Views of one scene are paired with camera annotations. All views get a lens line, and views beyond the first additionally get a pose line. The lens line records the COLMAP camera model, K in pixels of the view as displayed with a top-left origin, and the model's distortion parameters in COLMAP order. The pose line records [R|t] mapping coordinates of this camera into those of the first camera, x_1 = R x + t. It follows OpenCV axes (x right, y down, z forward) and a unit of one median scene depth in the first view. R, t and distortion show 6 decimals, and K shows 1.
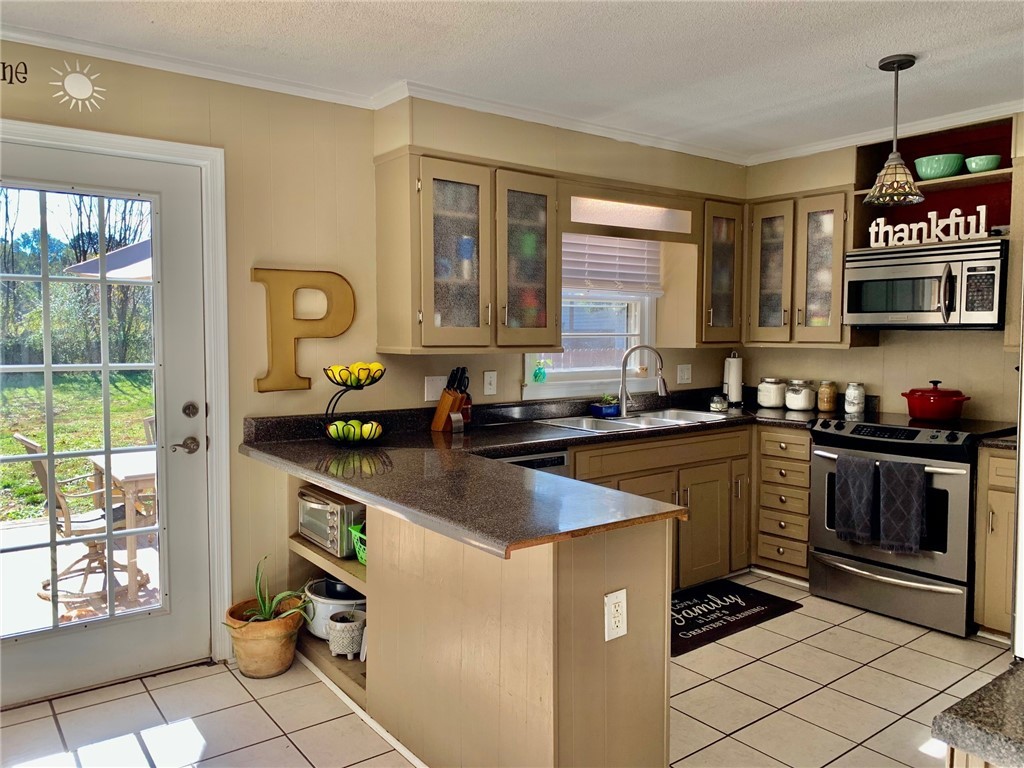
lens RADIAL K [[795.6, 0, 513.3], [0, 795.6, 382.0], [0, 0, 1]] dist [0.086566, -0.100595]
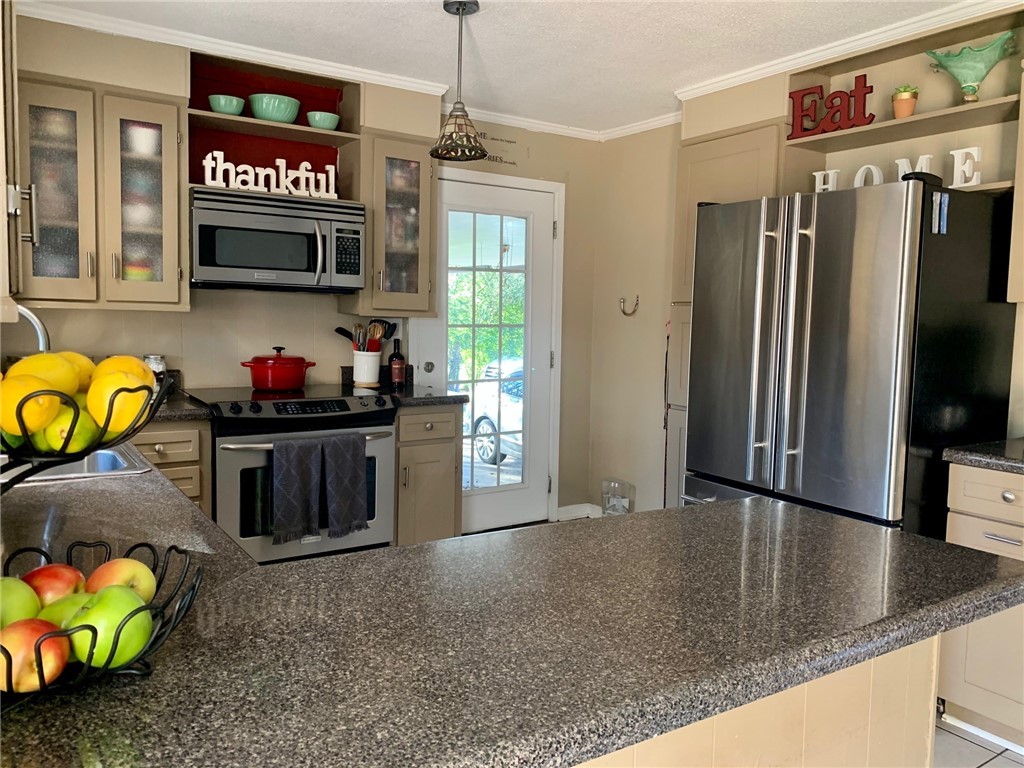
lens RADIAL K [[795.6, 0, 514.1], [0, 795.6, 385.1], [0, 0, 1]] dist [0.086566, -0.100595]
pose [[0.103419, -0.088241, 0.990716, -0.360244], [0.038994, 0.995651, 0.084610, -0.025019], [-0.993873, 0.029882, 0.106411, 0.644933]]
